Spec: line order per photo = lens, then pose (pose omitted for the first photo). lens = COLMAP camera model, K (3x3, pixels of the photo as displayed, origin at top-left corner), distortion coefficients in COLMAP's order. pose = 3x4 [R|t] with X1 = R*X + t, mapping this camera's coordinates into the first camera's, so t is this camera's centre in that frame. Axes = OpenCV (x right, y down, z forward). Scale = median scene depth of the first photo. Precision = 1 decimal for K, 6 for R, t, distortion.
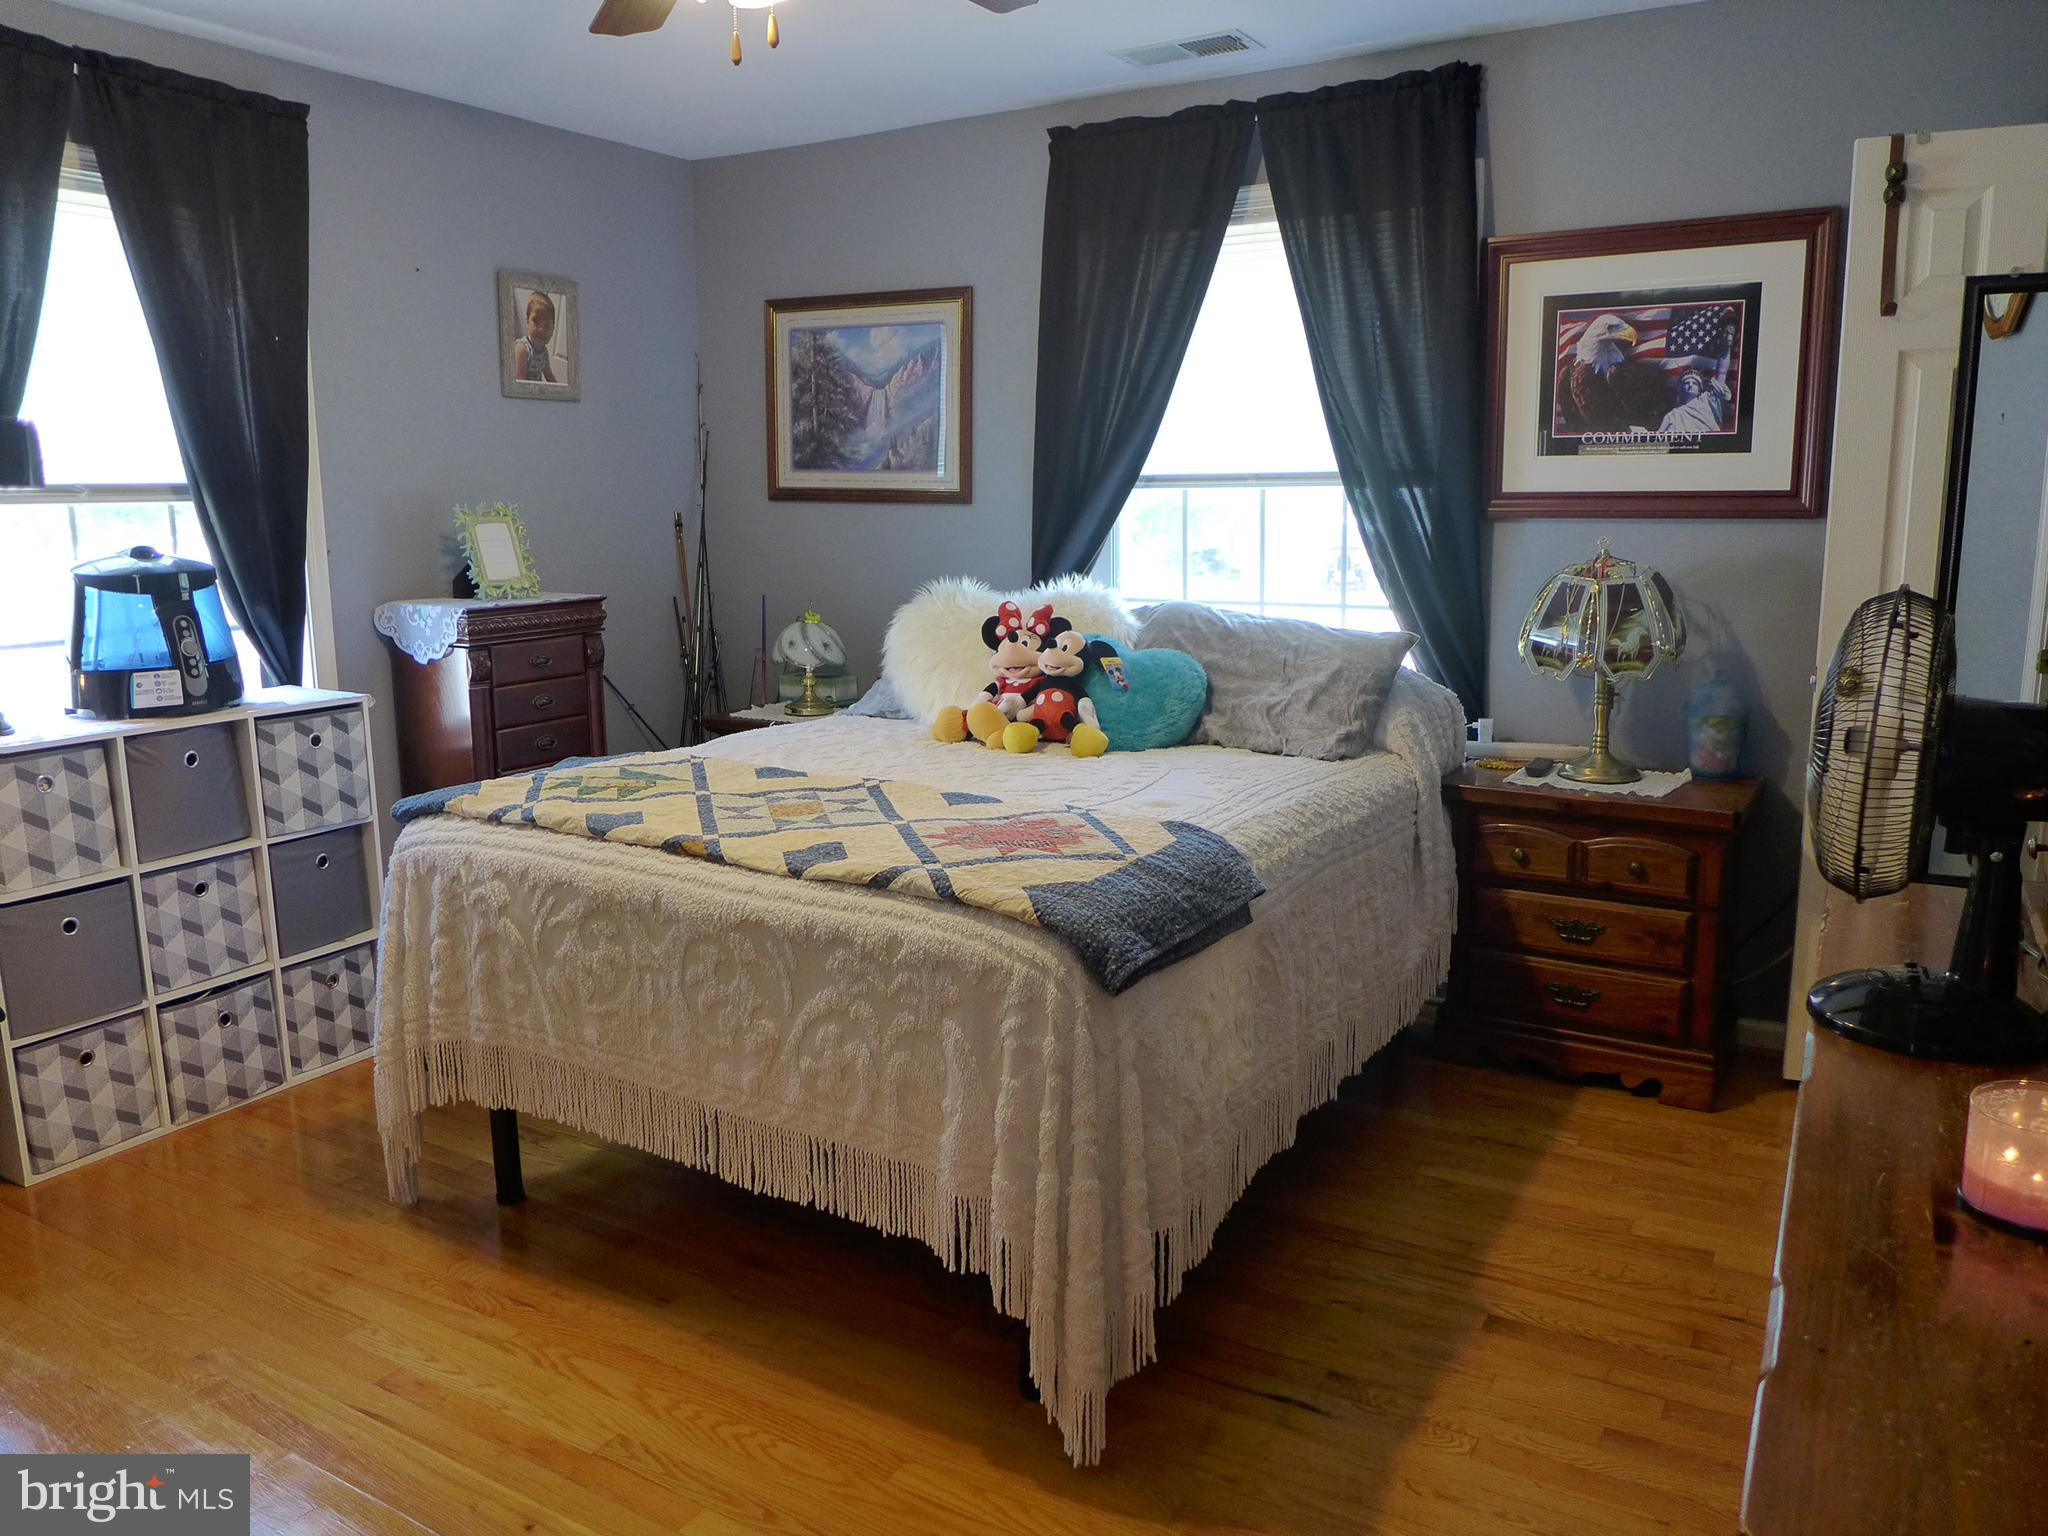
lens RADIAL K [[1479.6, 0, 1008.4], [0, 1479.6, 754.0], [0, 0, 1]] dist [-0.050154, 0.023790]
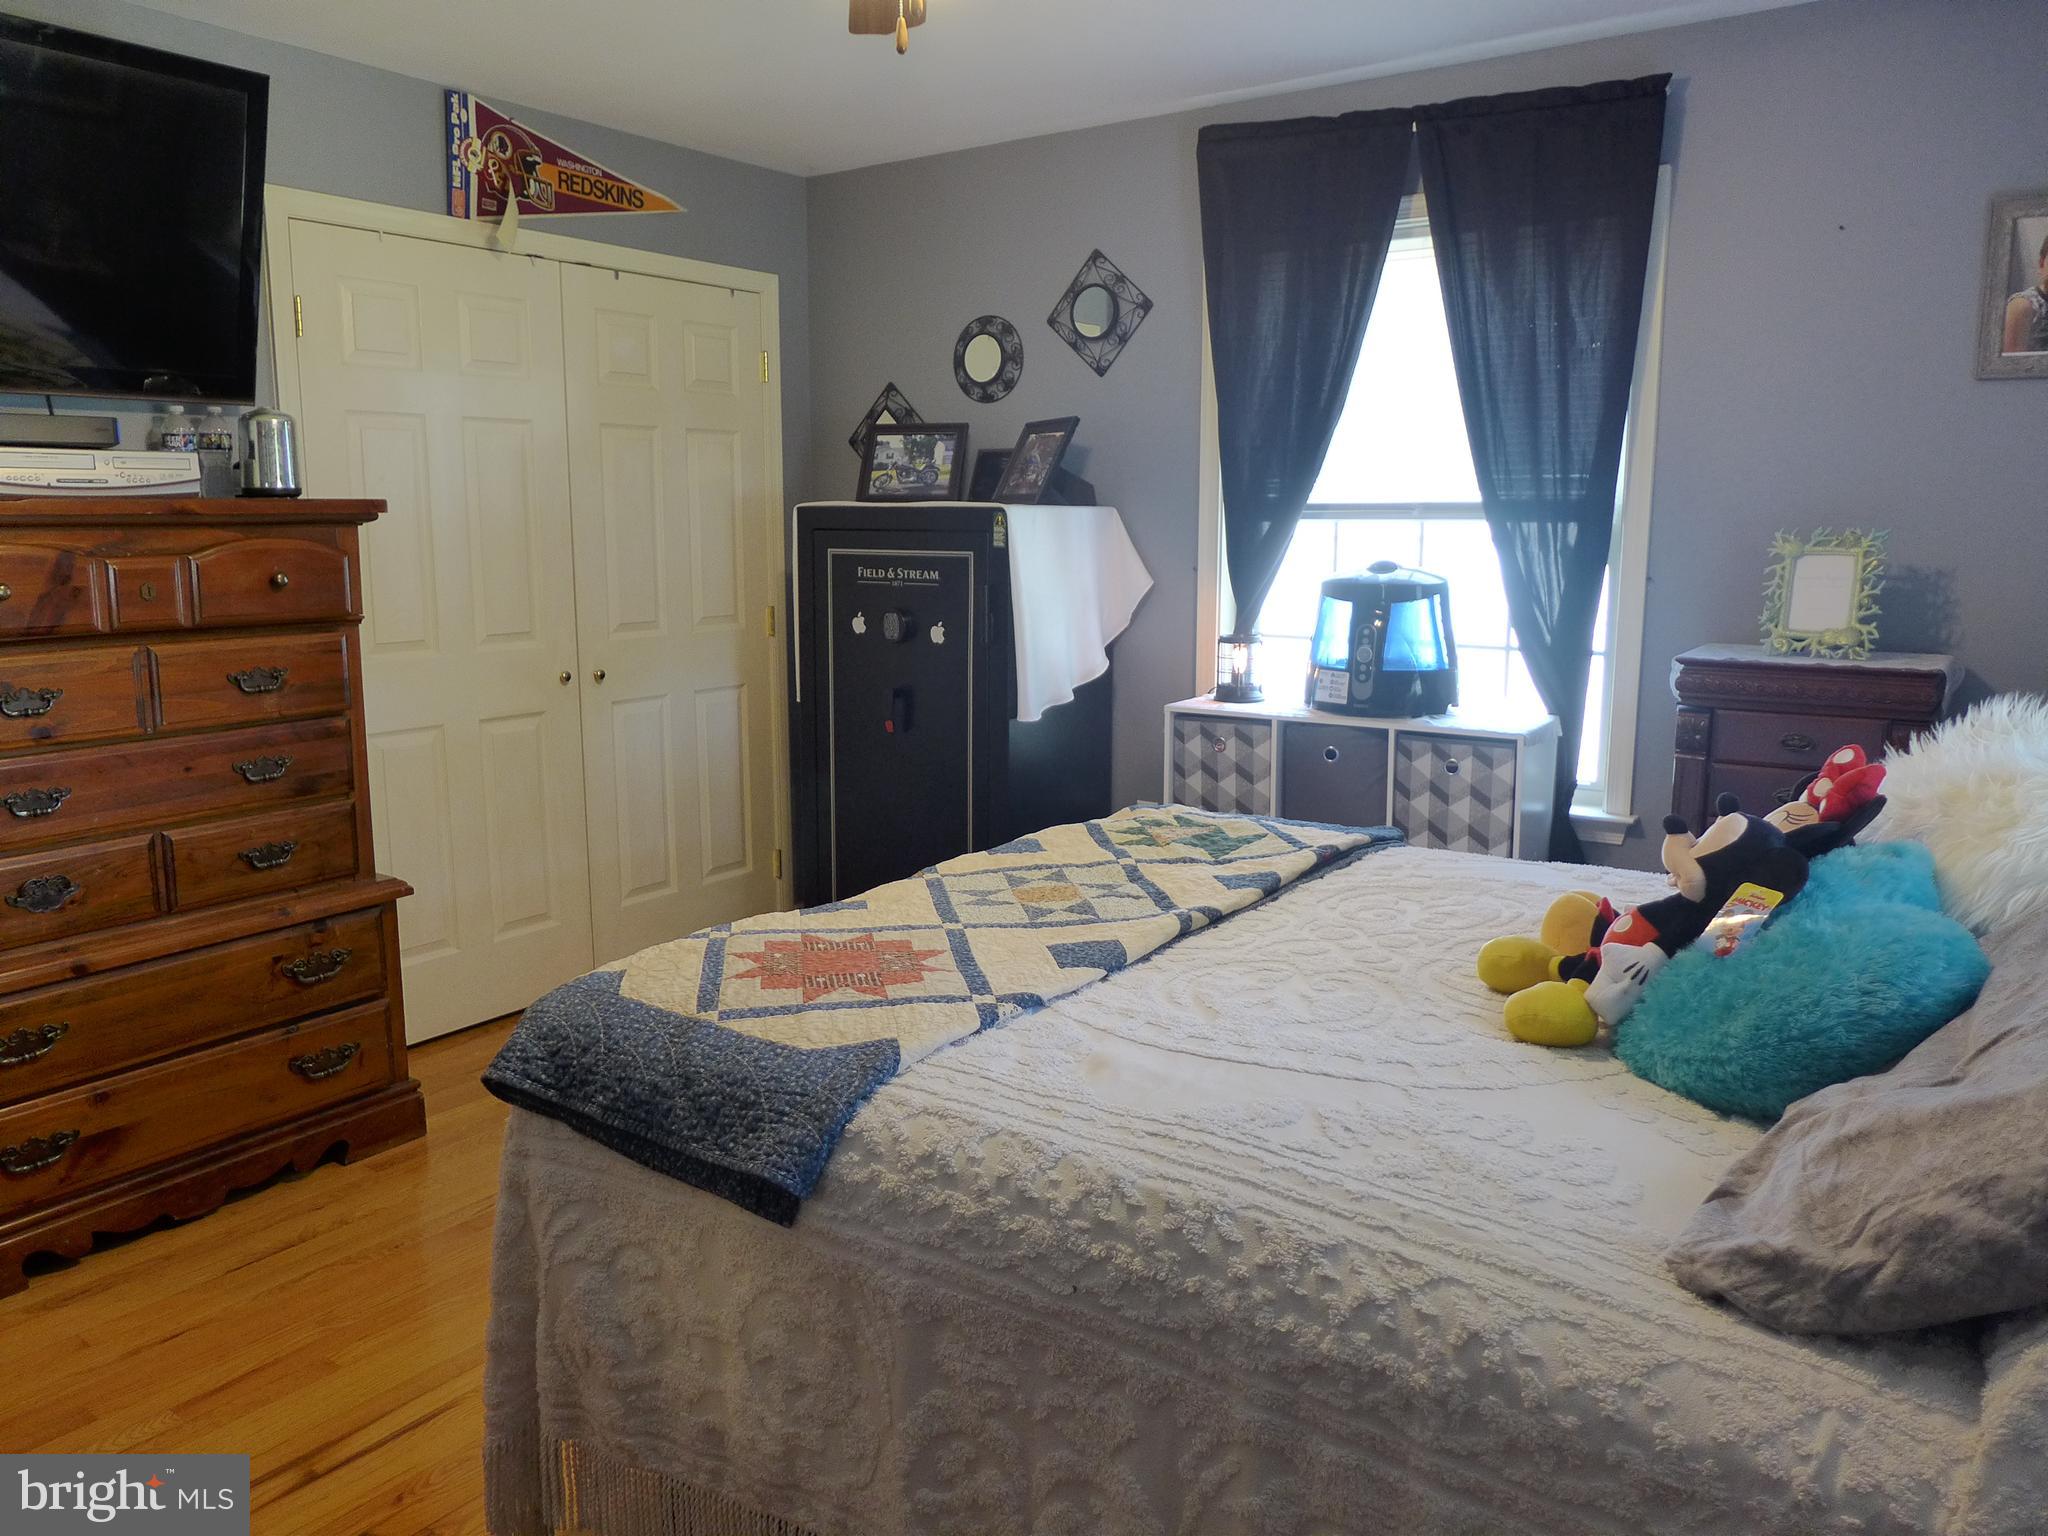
lens RADIAL K [[1479.6, 0, 1008.4], [0, 1479.6, 754.0], [0, 0, 1]] dist [-0.050154, 0.023790]
pose [[-0.077013, 0.166170, -0.983085, 0.508677], [-0.172875, 0.968853, 0.177307, -0.140658], [0.981928, 0.183605, -0.045888, 0.761071]]
